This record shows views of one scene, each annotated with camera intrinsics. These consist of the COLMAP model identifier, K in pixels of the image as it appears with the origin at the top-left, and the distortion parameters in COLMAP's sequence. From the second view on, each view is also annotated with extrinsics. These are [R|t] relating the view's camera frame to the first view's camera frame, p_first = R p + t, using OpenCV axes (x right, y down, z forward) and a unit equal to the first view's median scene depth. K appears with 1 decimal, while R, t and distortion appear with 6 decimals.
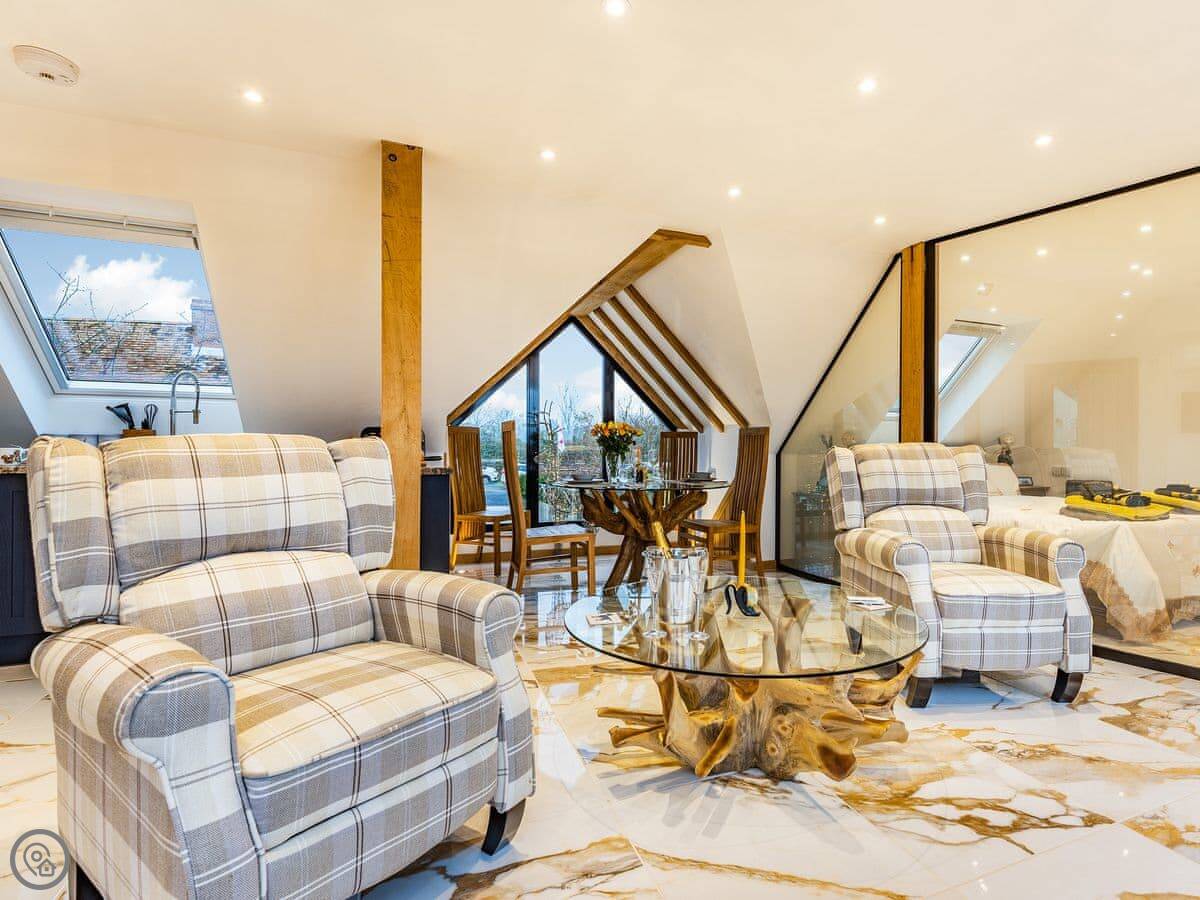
lens RADIAL K [[618.2, 0, 653.5], [0, 618.2, 444.9], [0, 0, 1]] dist [0.000353, -0.001154]
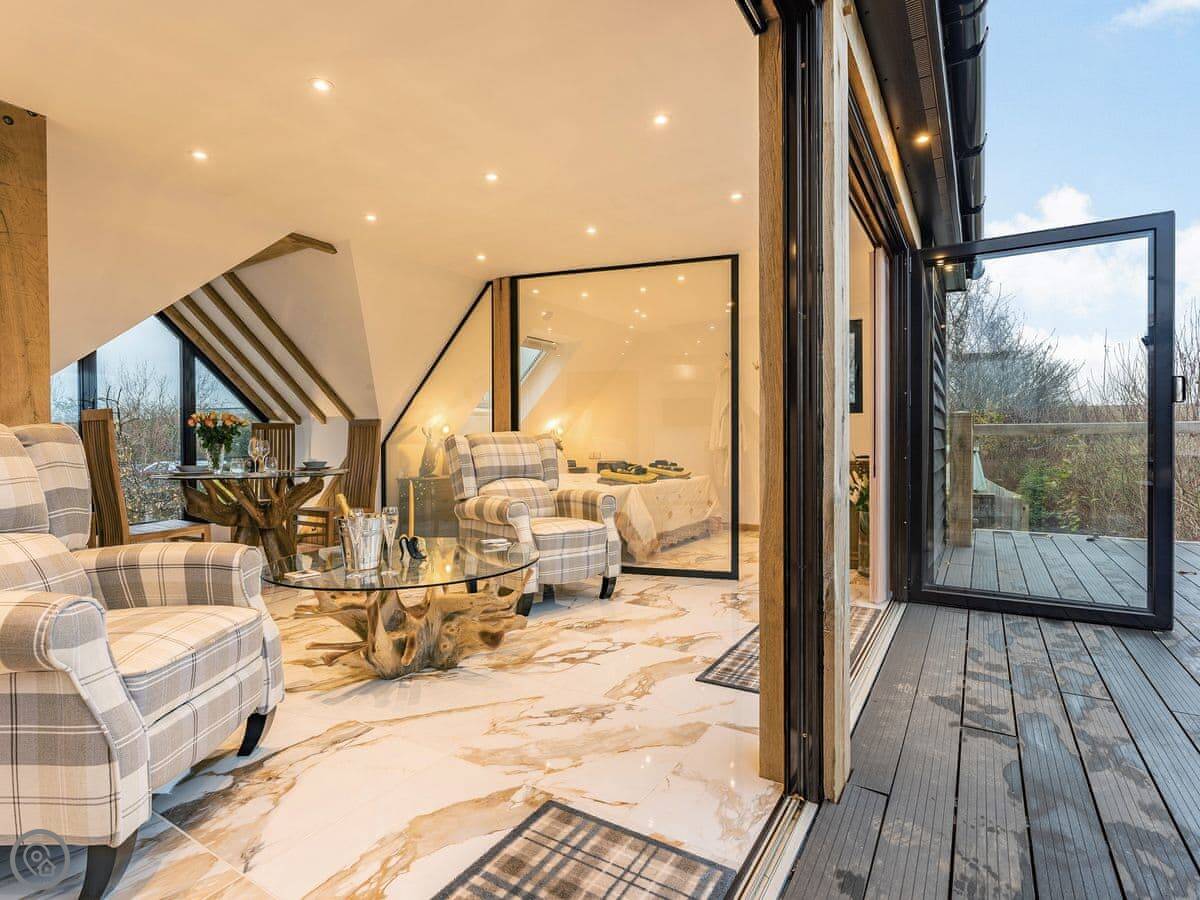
lens RADIAL K [[618.2, 0, 603.4], [0, 618.2, 447.5], [0, 0, 1]] dist [0.000353, -0.001154]
pose [[0.817168, -0.014741, 0.576212, -0.239071], [0.006886, 0.999851, 0.015812, 0.014153], [-0.576359, -0.008953, 0.817148, -0.270749]]
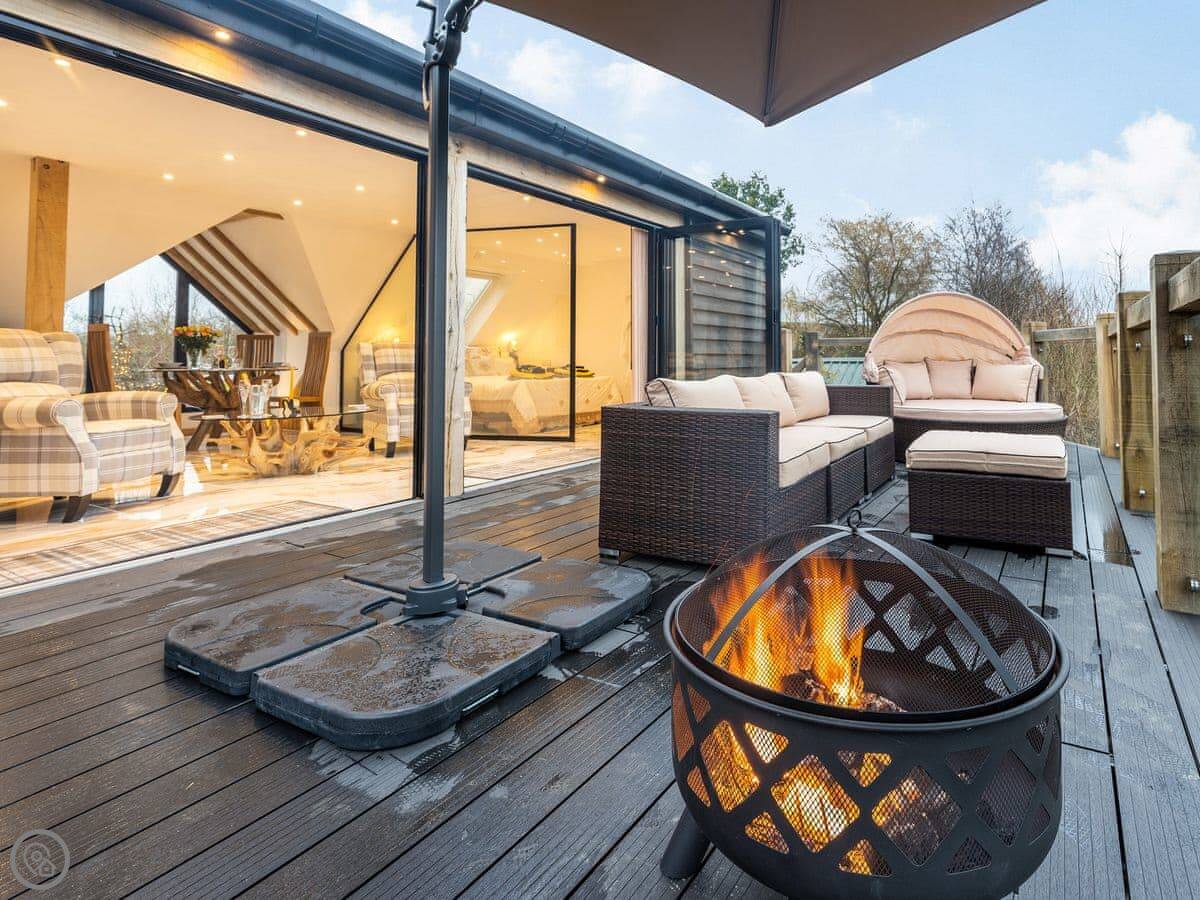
lens RADIAL K [[618.2, 0, 742.2], [0, 618.2, 335.4], [0, 0, 1]] dist [0.000353, -0.001154]
pose [[0.757684, 0.014500, 0.652460, -0.075380], [0.005718, 0.999567, -0.028854, 0.055124], [-0.652596, 0.025593, 0.757273, -1.543921]]
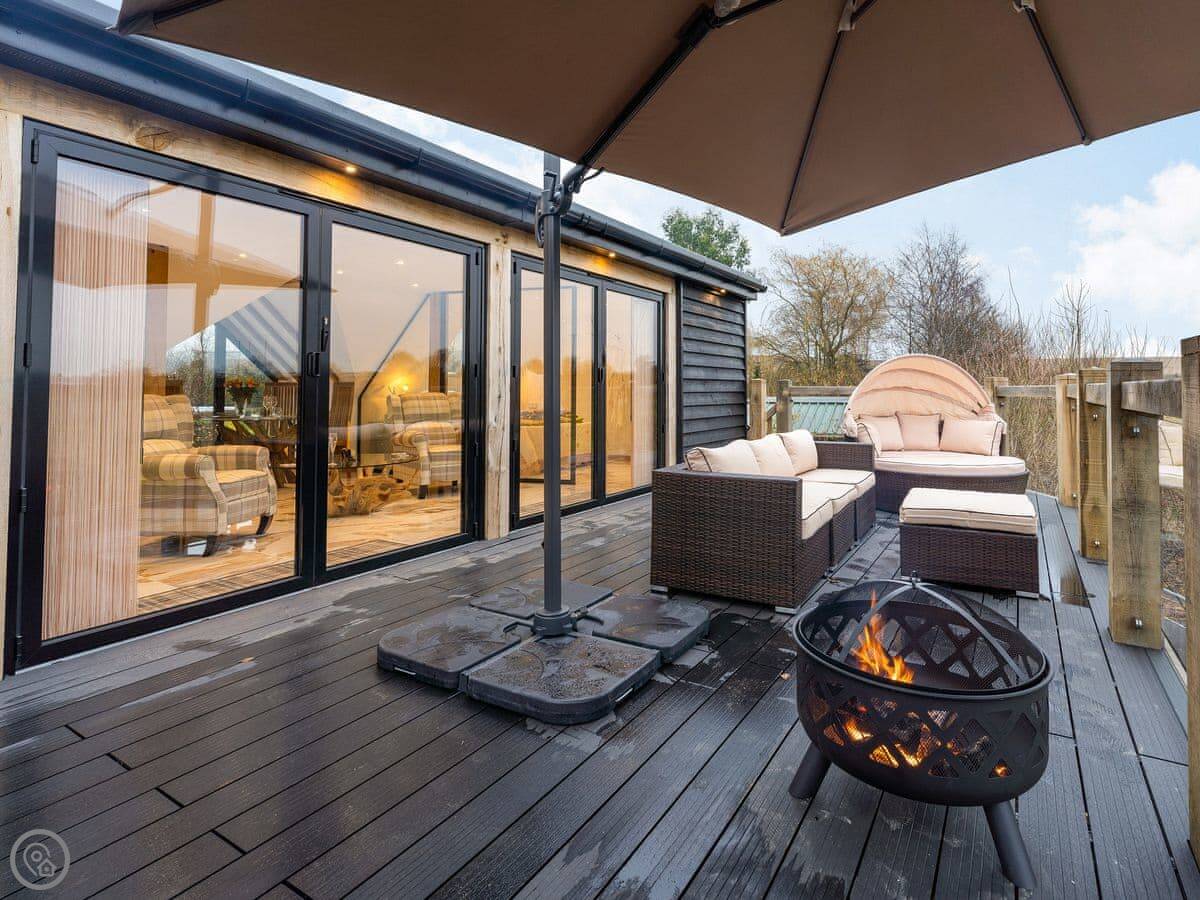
lens RADIAL K [[618.2, 0, 675.8], [0, 618.2, 371.6], [0, 0, 1]] dist [0.000353, -0.001154]
pose [[0.773864, 0.015440, 0.633163, -0.381078], [-0.002408, 0.999767, -0.021436, -0.043859], [-0.633347, 0.015064, 0.773722, -1.632670]]
